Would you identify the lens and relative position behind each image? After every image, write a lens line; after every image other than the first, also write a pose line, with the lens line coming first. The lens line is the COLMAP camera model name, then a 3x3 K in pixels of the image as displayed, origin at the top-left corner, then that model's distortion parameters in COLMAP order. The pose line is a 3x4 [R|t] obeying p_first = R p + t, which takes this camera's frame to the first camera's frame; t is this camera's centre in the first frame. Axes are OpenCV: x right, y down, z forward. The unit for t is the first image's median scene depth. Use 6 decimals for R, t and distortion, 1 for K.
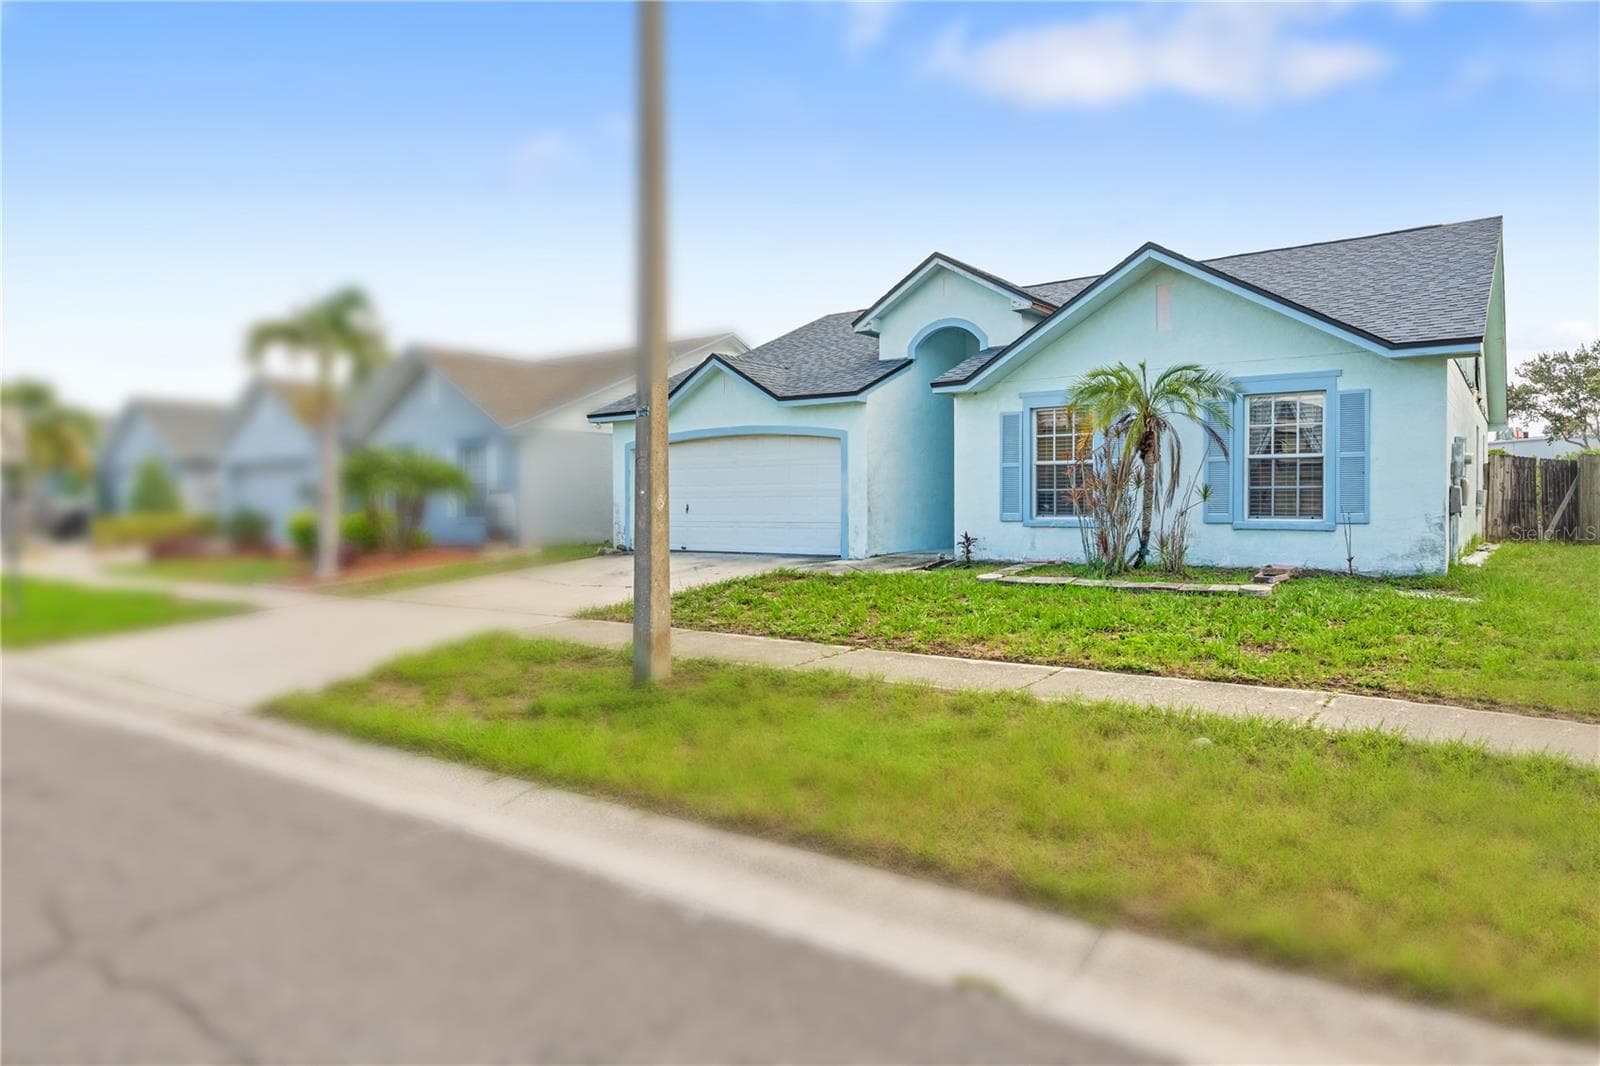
lens RADIAL K [[998.1, 0, 800.0], [0, 998.1, 533.0], [0, 0, 1]] dist [-0.003693, -0.001439]
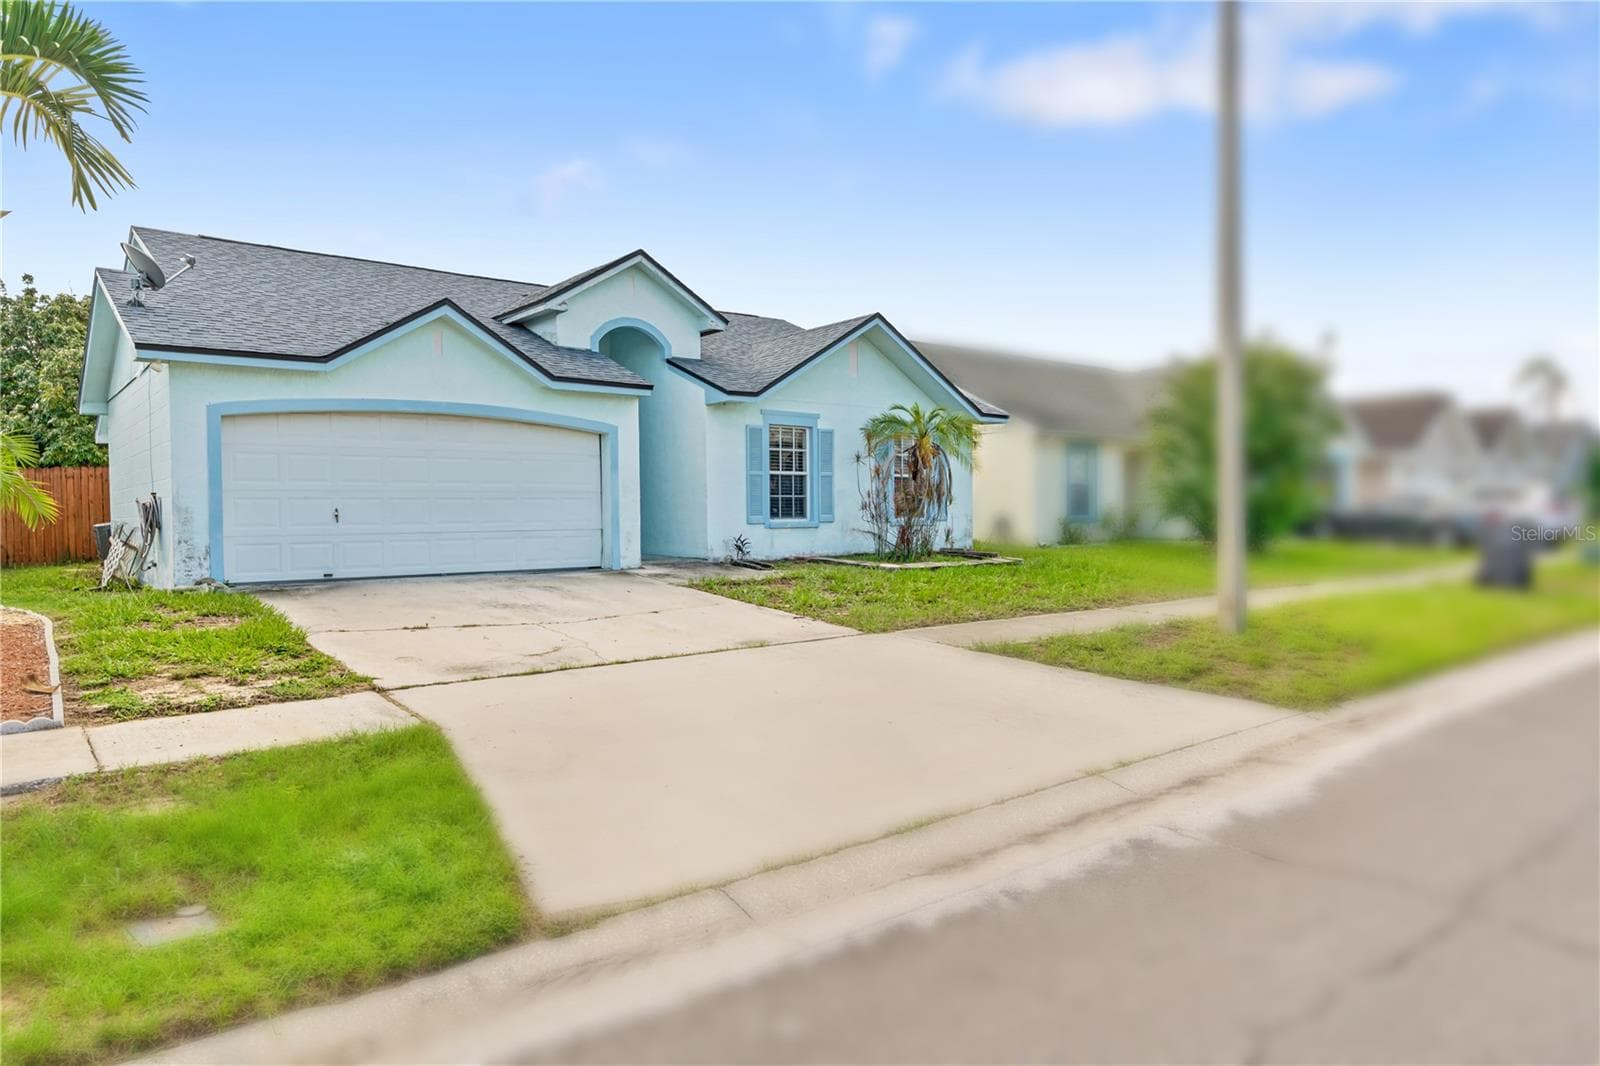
lens RADIAL K [[1021.7, 0, 800.1], [0, 1021.7, 540.9], [0, 0, 1]] dist [0.043750, 0.000070]
pose [[0.237099, -0.025765, 0.971144, -0.883407], [0.034750, 0.999233, 0.018026, -0.011364], [-0.970864, 0.029473, 0.237812, 0.681797]]
